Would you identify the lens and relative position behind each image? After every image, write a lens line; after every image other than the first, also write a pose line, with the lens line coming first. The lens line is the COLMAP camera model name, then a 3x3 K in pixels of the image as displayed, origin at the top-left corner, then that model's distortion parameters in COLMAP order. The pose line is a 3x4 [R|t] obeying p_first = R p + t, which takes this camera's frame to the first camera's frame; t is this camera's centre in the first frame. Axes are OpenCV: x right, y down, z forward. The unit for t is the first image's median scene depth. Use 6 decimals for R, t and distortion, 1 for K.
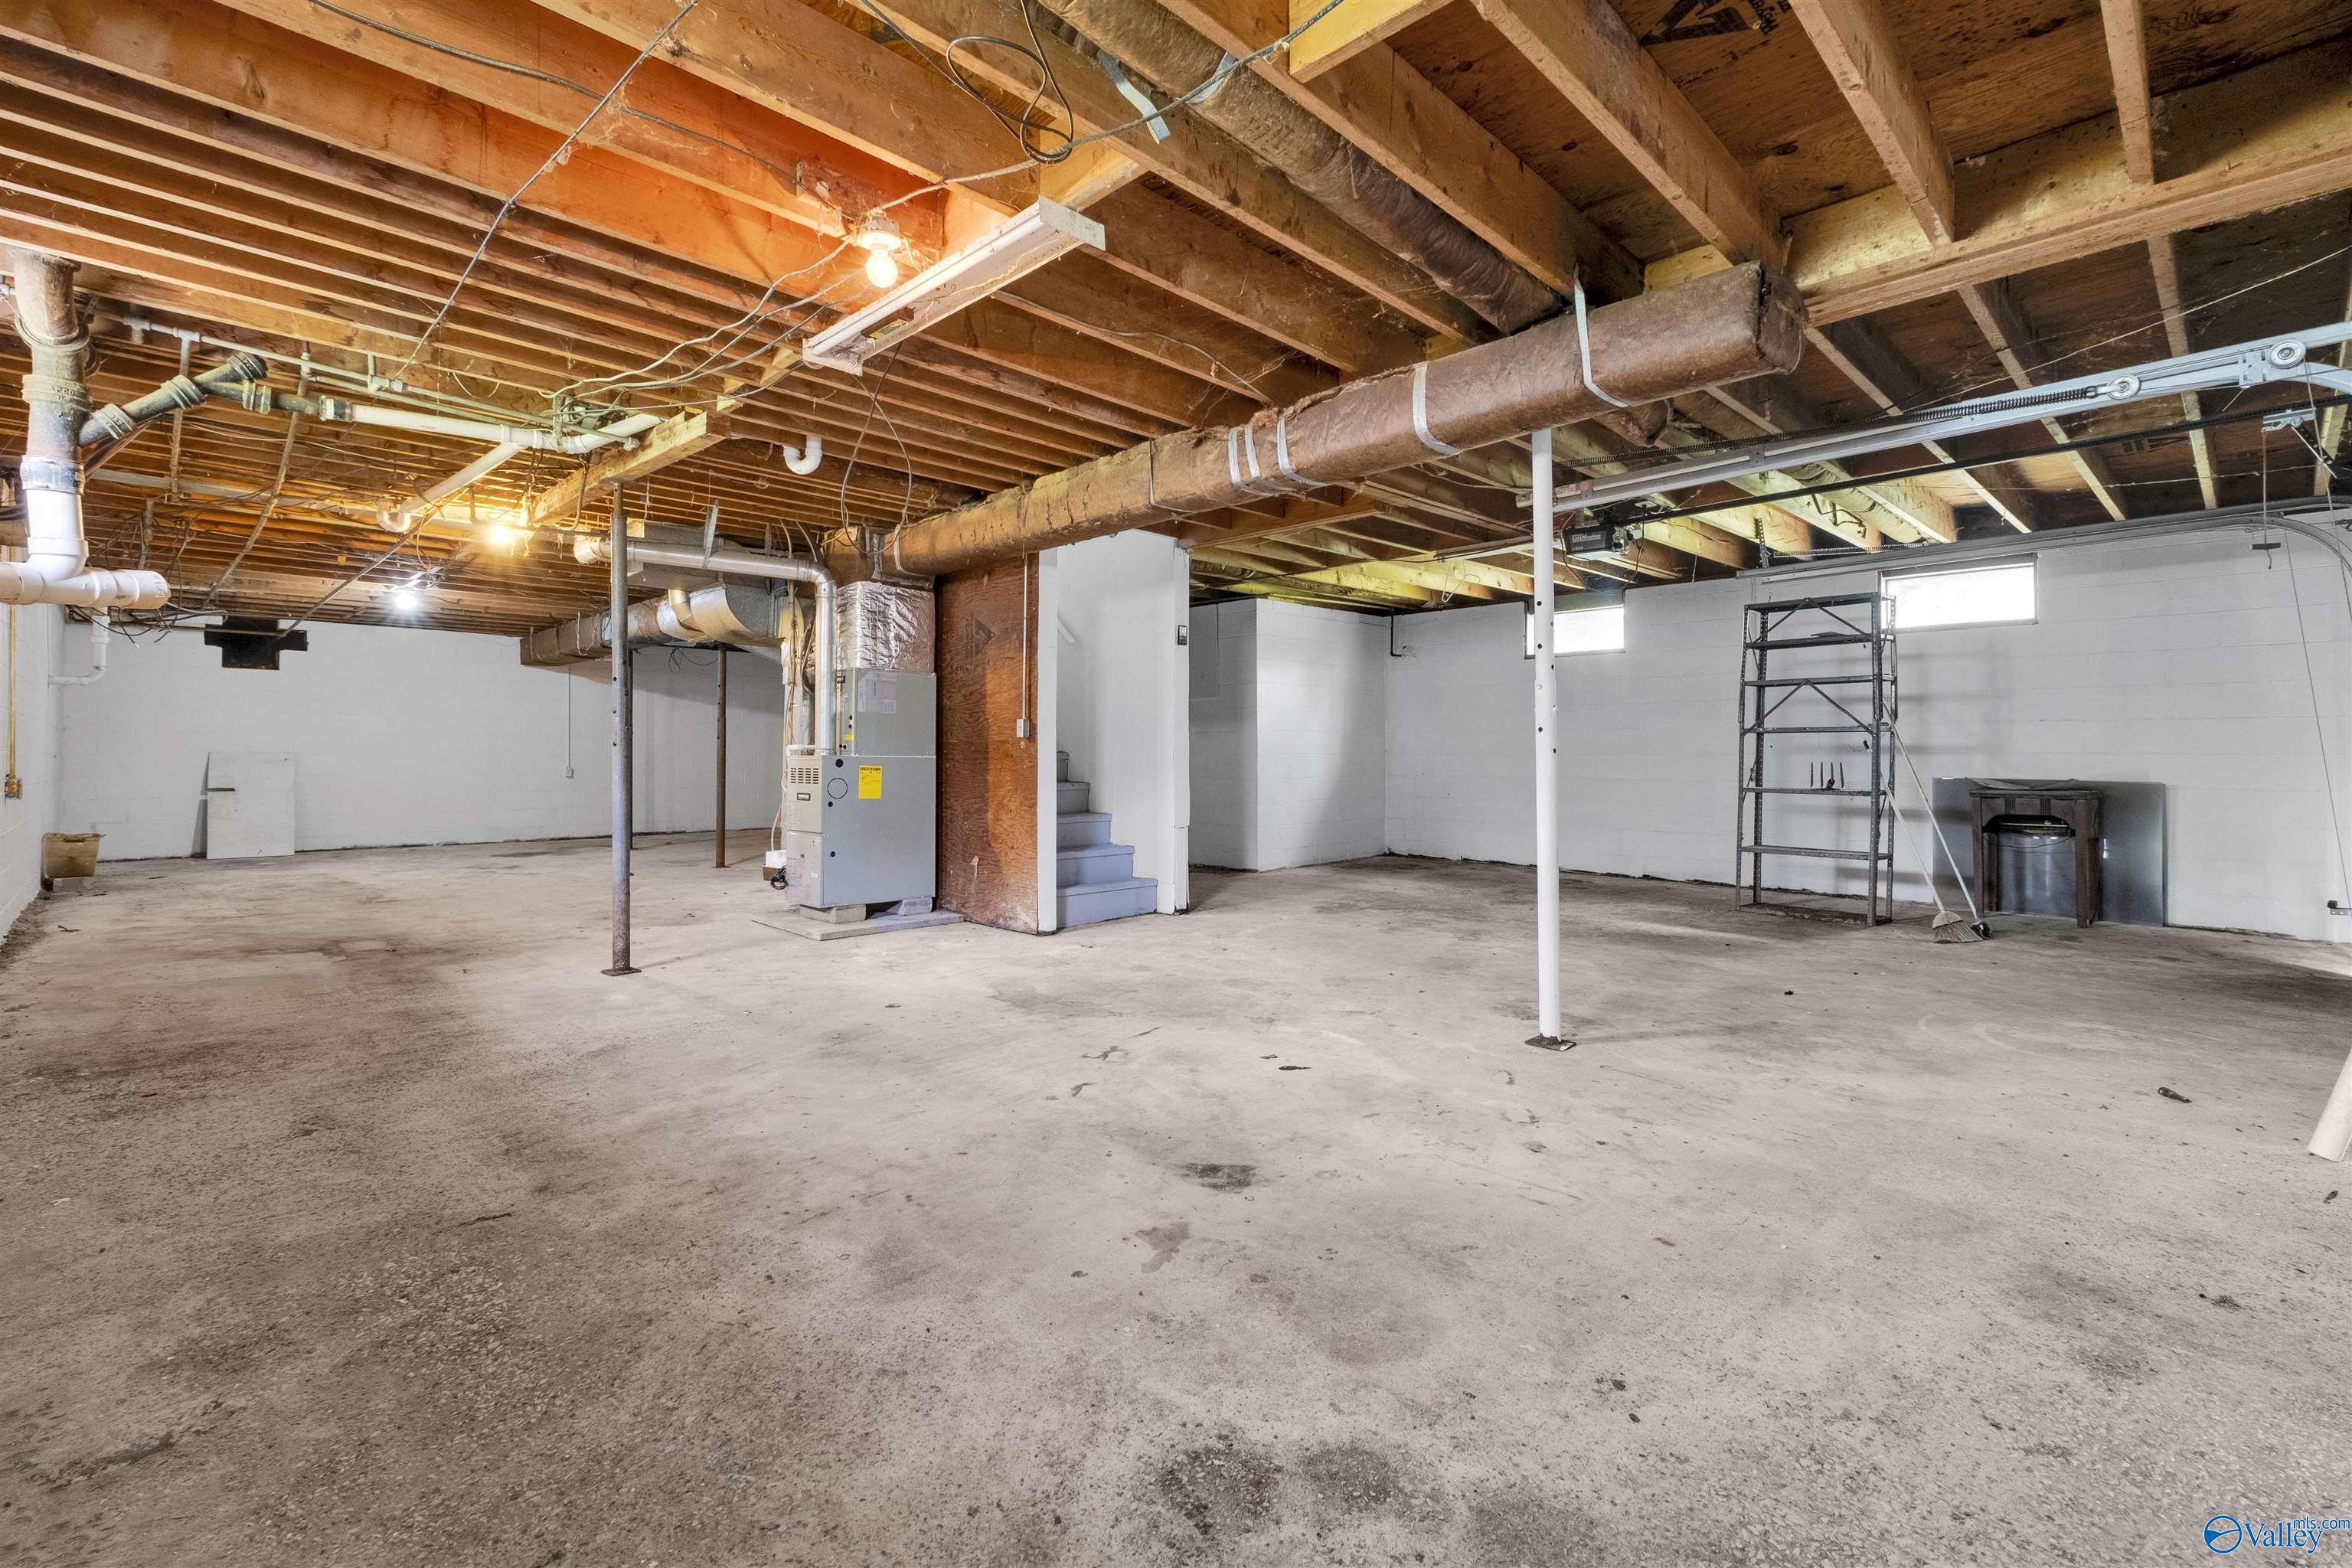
lens RADIAL K [[1140.8, 0, 1181.9], [0, 1140.8, 764.2], [0, 0, 1]] dist [-0.000705, -0.000984]
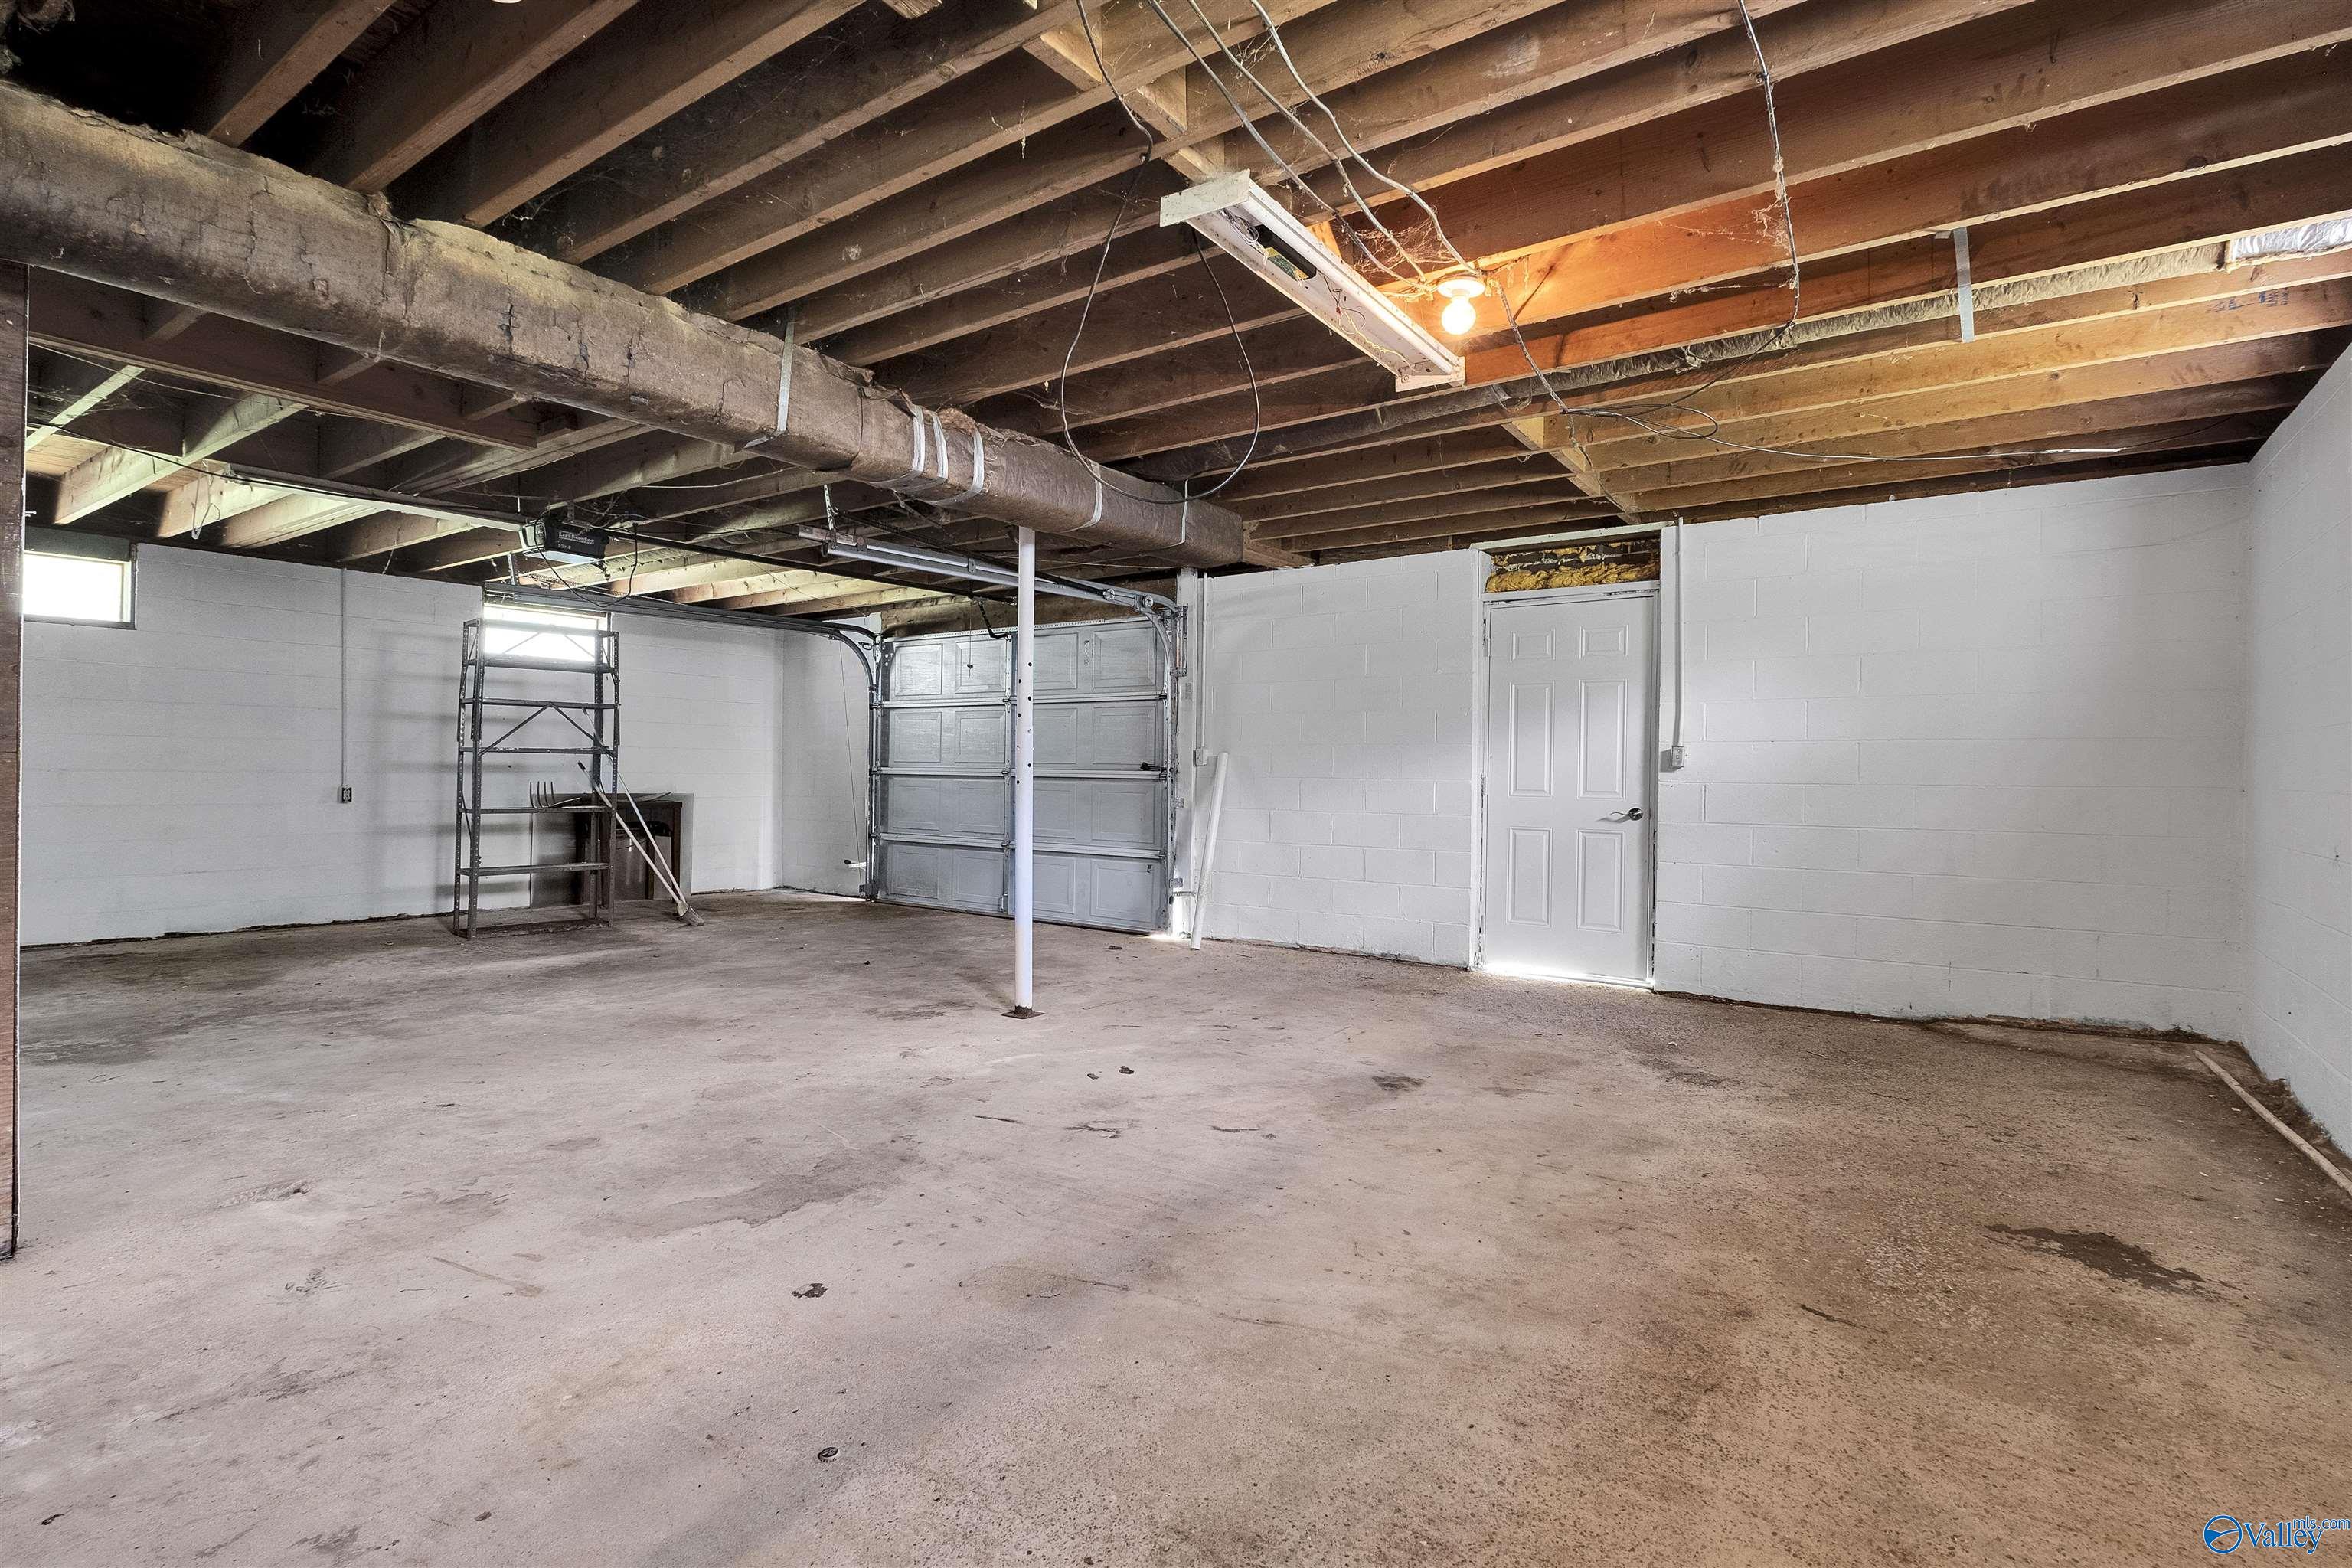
lens RADIAL K [[1033.8, 0, 1182.0], [0, 1033.8, 792.1], [0, 0, 1]] dist [0.001685, -0.001607]
pose [[-0.173885, -0.023081, 0.984495, -1.185002], [-0.002352, 0.999732, 0.023023, -0.038351], [-0.984763, 0.001688, -0.173893, 1.473433]]
